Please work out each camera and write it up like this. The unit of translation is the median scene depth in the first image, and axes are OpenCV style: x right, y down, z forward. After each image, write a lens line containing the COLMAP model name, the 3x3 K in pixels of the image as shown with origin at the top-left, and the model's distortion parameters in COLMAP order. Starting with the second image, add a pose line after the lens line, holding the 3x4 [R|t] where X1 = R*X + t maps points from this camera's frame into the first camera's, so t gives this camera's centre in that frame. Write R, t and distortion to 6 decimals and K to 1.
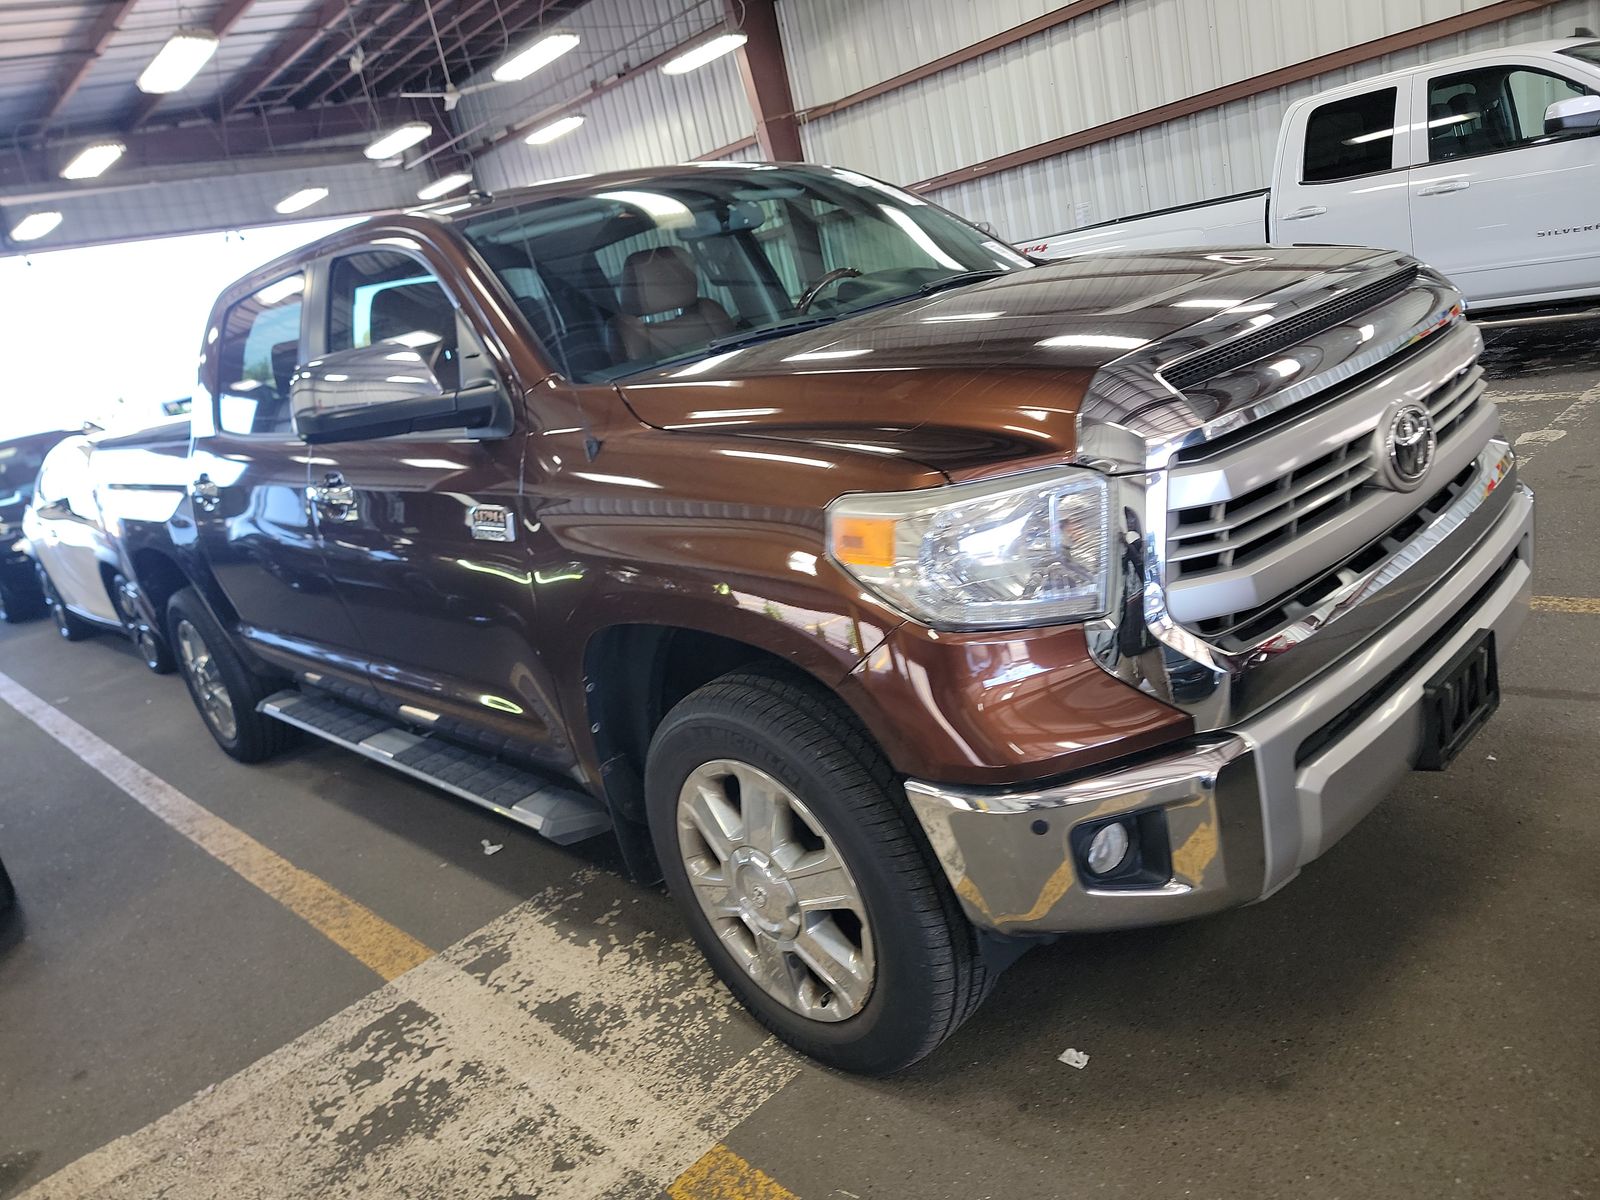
lens RADIAL K [[1120.9, 0, 797.1], [0, 1120.9, 598.0], [0, 0, 1]] dist [0.031510, -0.010820]
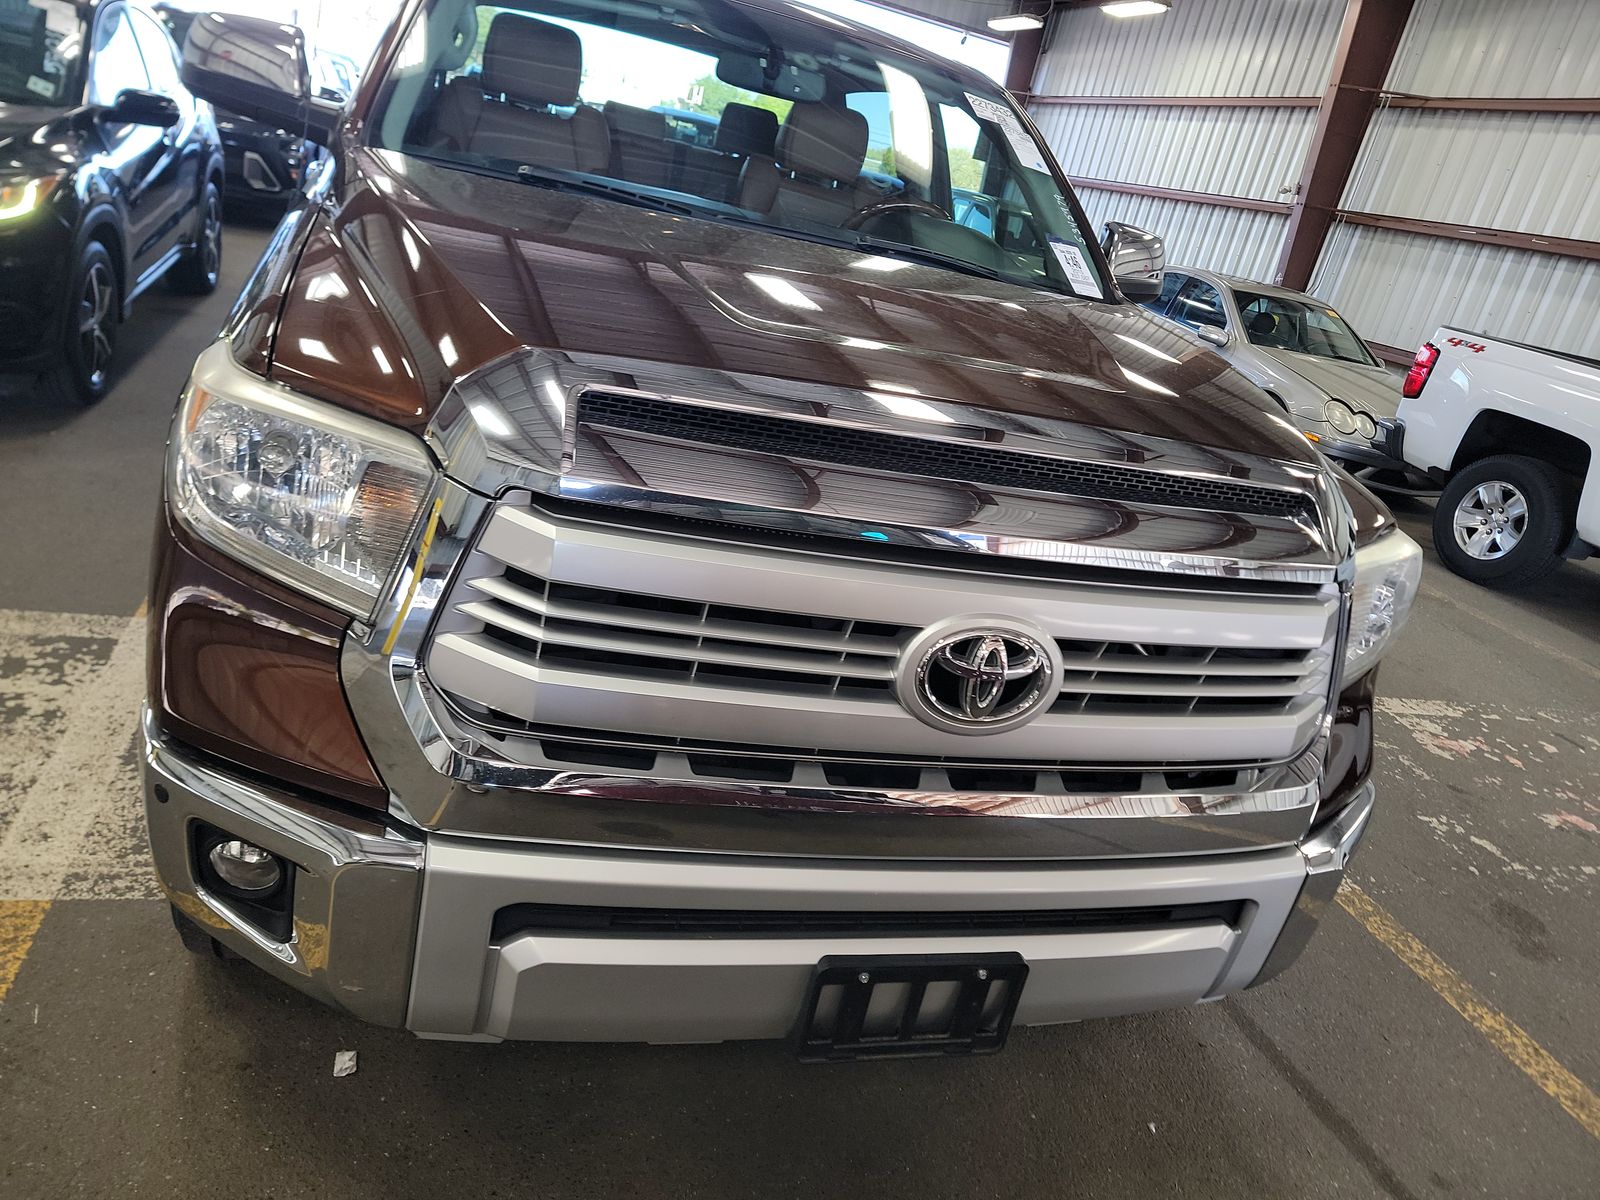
lens RADIAL K [[1120.9, 0, 802.9], [0, 1120.9, 597.6], [0, 0, 1]] dist [0.031510, -0.010820]
pose [[0.808201, 0.524546, -0.267700, 0.451007], [-0.496154, 0.851369, 0.170302, -0.178220], [0.317243, -0.004818, 0.948332, 0.215063]]
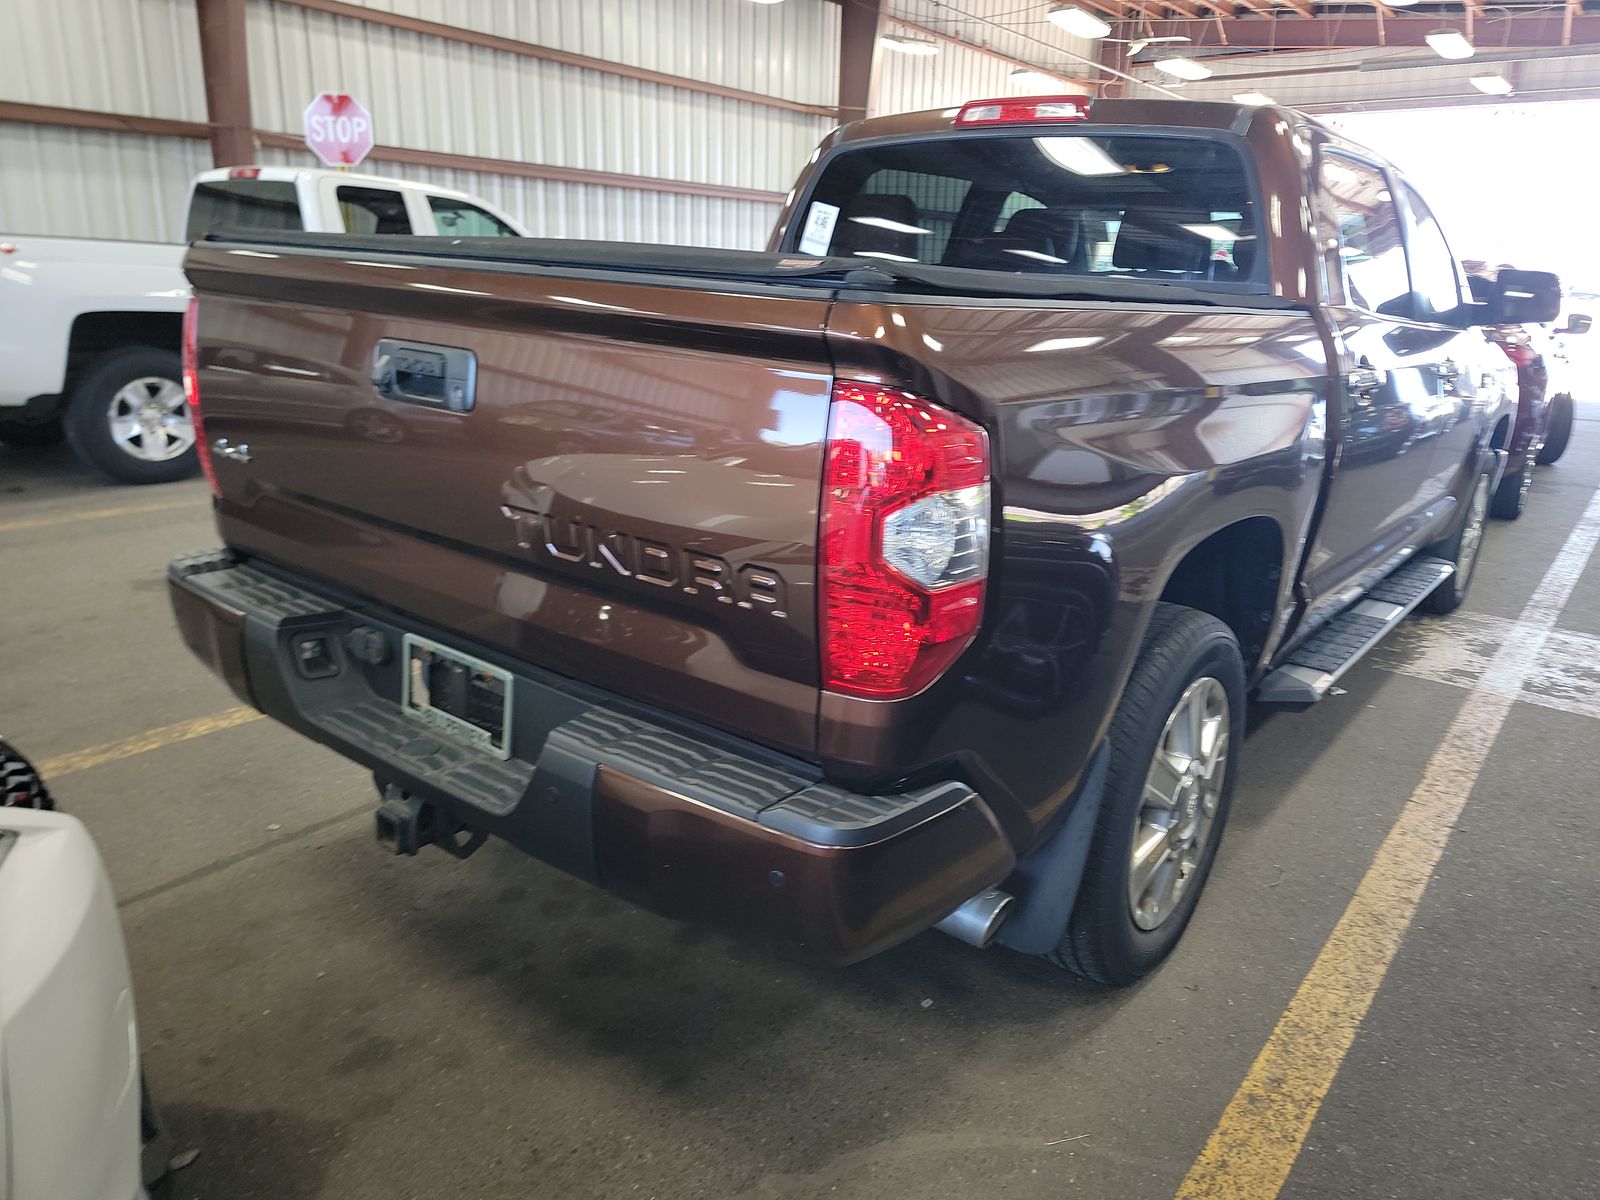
lens RADIAL K [[1120.9, 0, 835.8], [0, 1120.9, 579.2], [0, 0, 1]] dist [0.031510, -0.010820]
pose [[-0.170718, -0.056612, 0.983692, -1.770679], [0.257030, 0.961223, 0.099926, -0.191031], [-0.951205, 0.269898, -0.149547, 2.172217]]
